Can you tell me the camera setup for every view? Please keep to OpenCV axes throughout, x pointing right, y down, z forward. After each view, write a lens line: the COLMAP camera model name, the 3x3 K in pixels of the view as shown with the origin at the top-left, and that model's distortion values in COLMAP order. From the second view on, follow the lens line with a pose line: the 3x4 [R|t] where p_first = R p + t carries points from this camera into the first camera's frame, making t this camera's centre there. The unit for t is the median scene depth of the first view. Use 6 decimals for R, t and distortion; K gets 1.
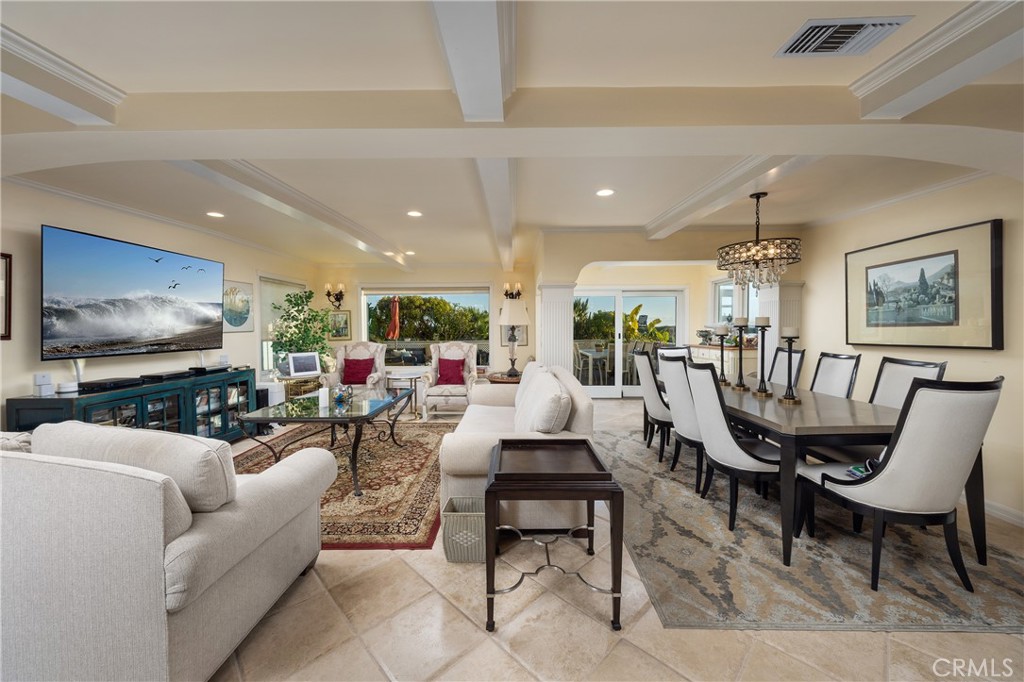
lens RADIAL K [[387.8, 0, 511.2], [0, 387.8, 335.9], [0, 0, 1]] dist [-0.001625, -0.000249]
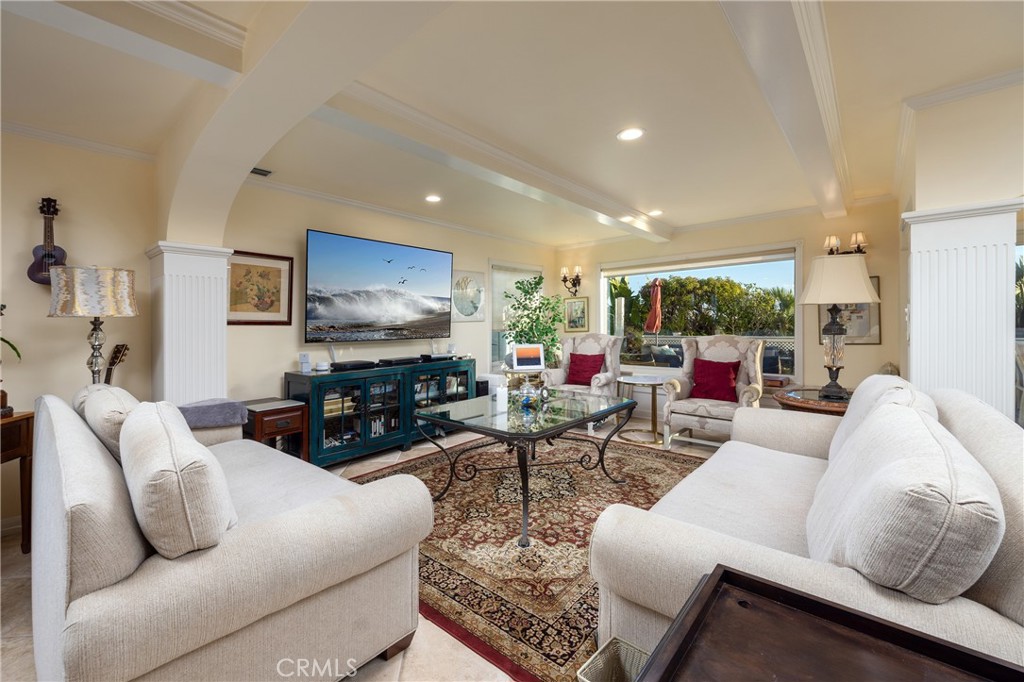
lens RADIAL K [[420.8, 0, 462.5], [0, 420.8, 328.2], [0, 0, 1]] dist [-0.001048, -0.000284]
pose [[0.724211, 0.003683, -0.689569, 0.027698], [-0.006879, 0.999975, -0.001884, 0.008826], [0.689544, 0.006108, 0.724218, 0.187345]]
